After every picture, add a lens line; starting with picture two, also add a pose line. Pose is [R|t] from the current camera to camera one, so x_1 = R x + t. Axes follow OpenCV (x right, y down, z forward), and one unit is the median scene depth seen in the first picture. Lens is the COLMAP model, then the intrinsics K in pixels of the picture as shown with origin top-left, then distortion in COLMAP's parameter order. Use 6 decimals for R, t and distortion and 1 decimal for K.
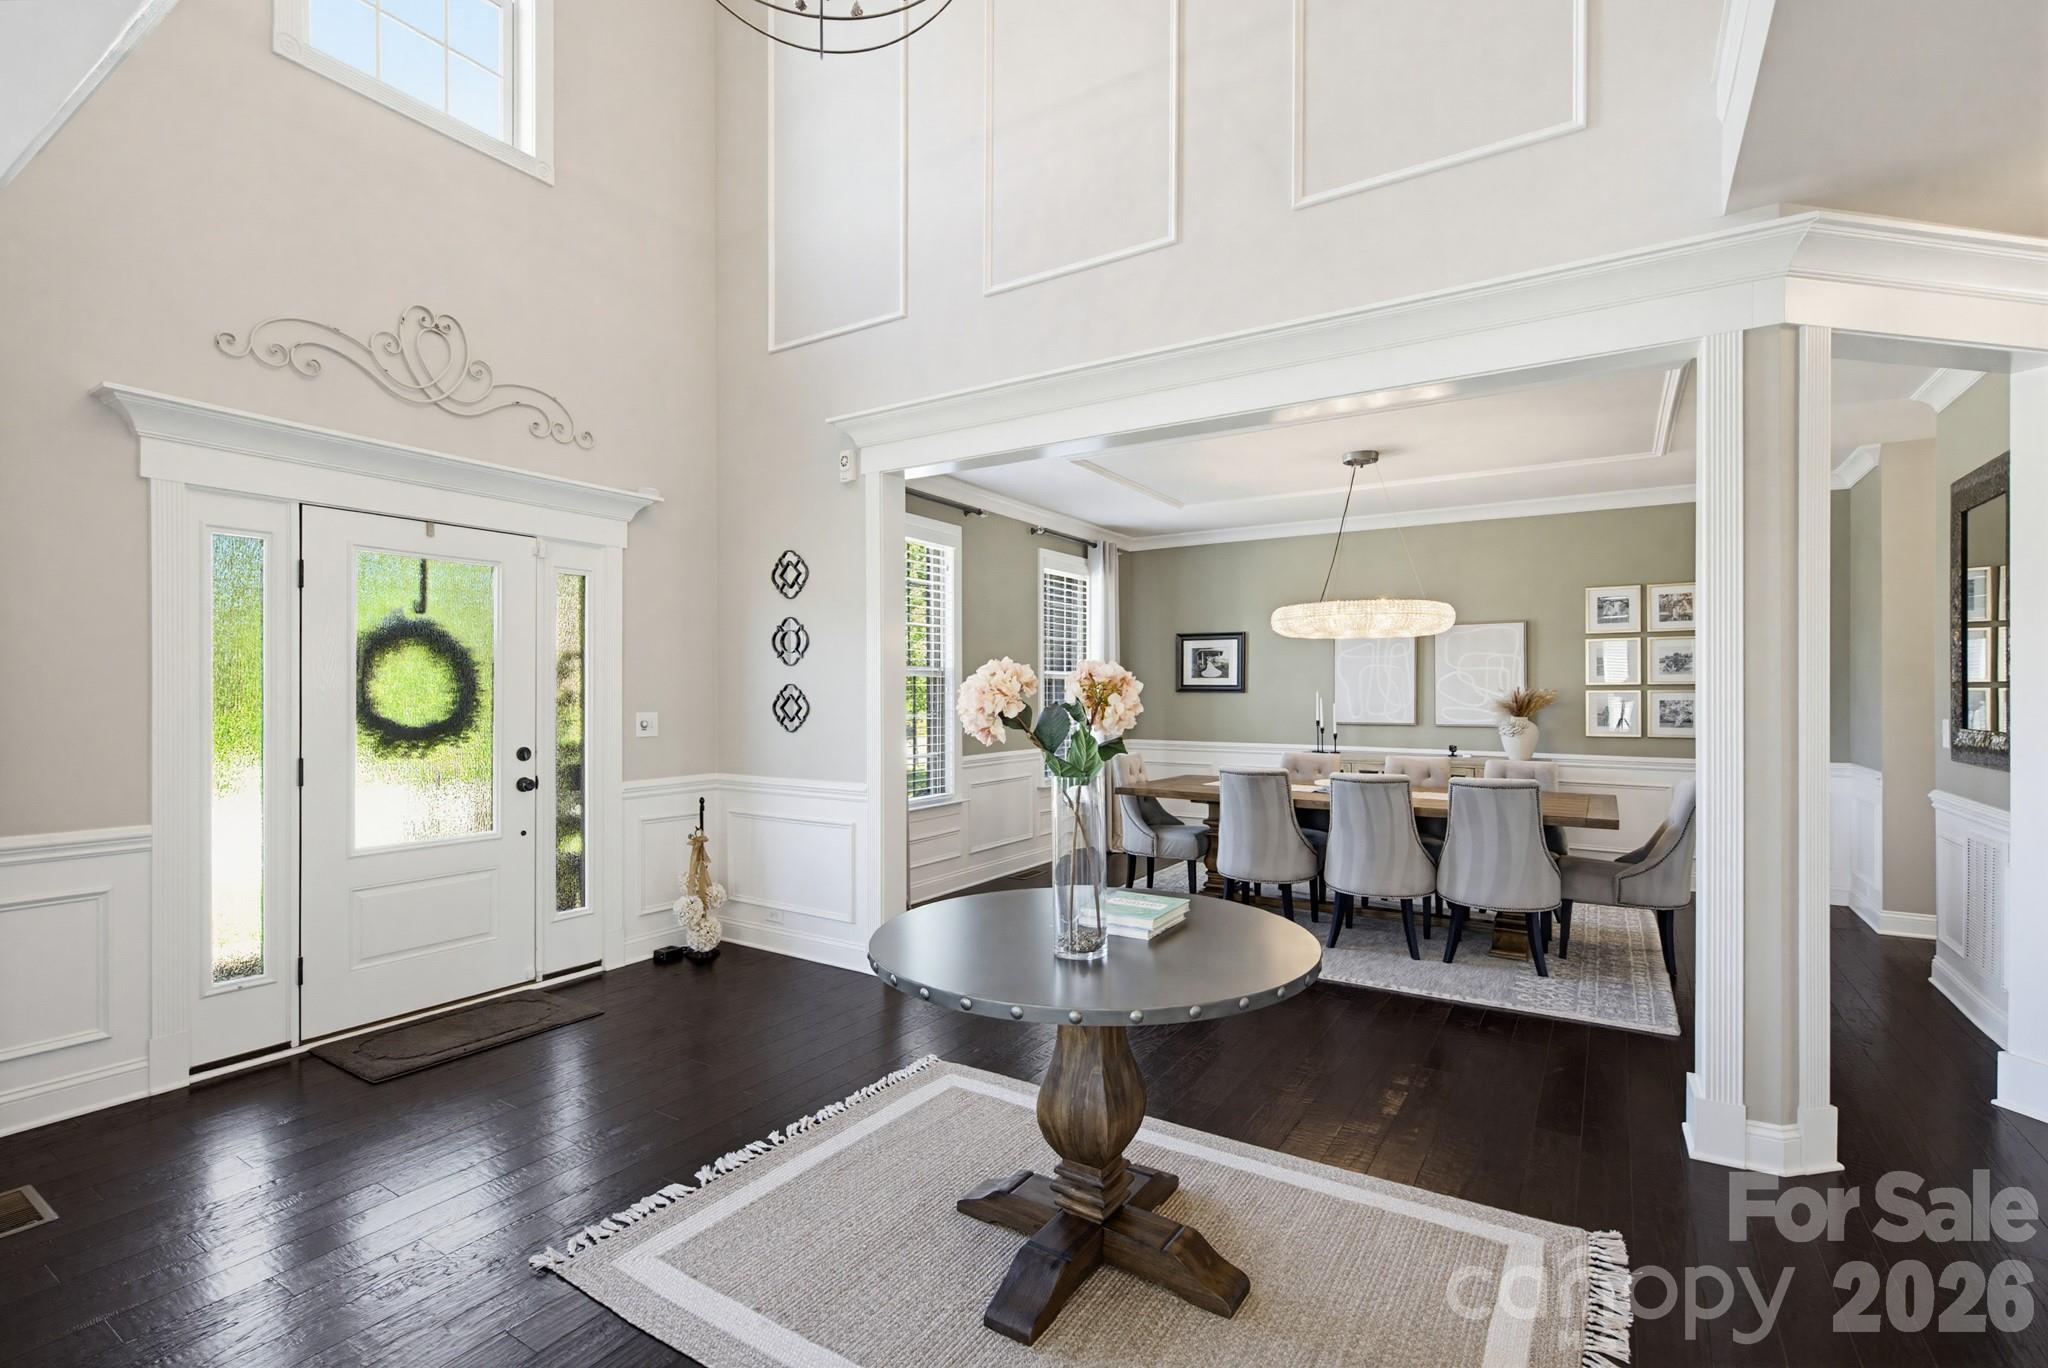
lens RADIAL K [[921.2, 0, 1015.1], [0, 921.2, 687.6], [0, 0, 1]] dist [0.001461, -0.000056]
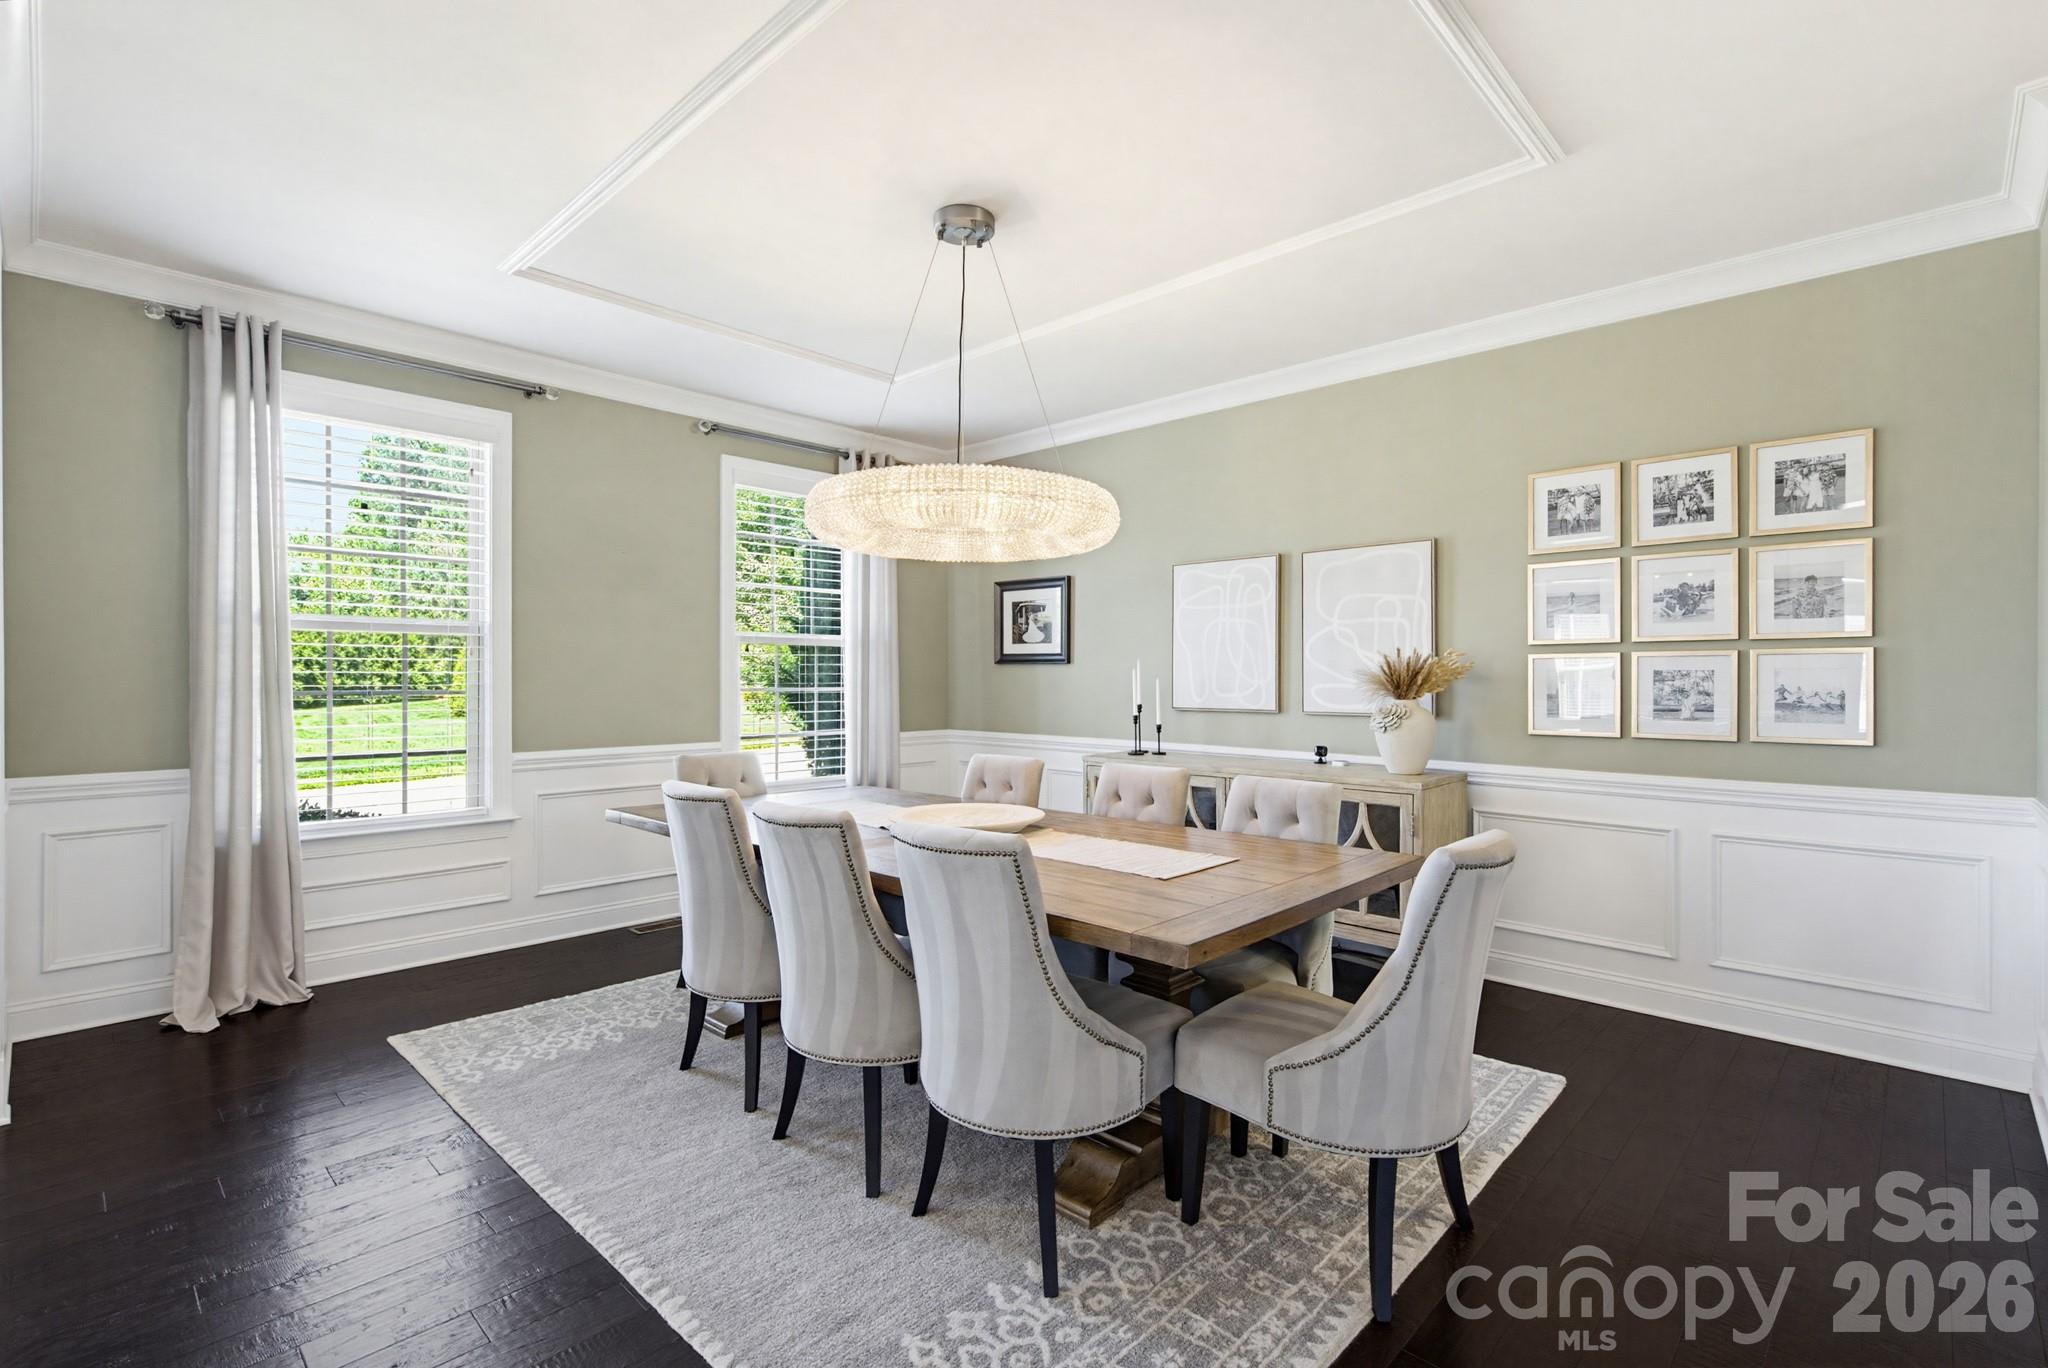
lens RADIAL K [[934.9, 0, 1024.0], [0, 934.9, 684.0], [0, 0, 1]] dist [-0.000641, -0.000286]
pose [[0.983511, 0.002404, -0.180830, 0.418455], [-0.000456, 0.999941, 0.010811, 0.015682], [0.180845, -0.010550, 0.983455, 0.374081]]
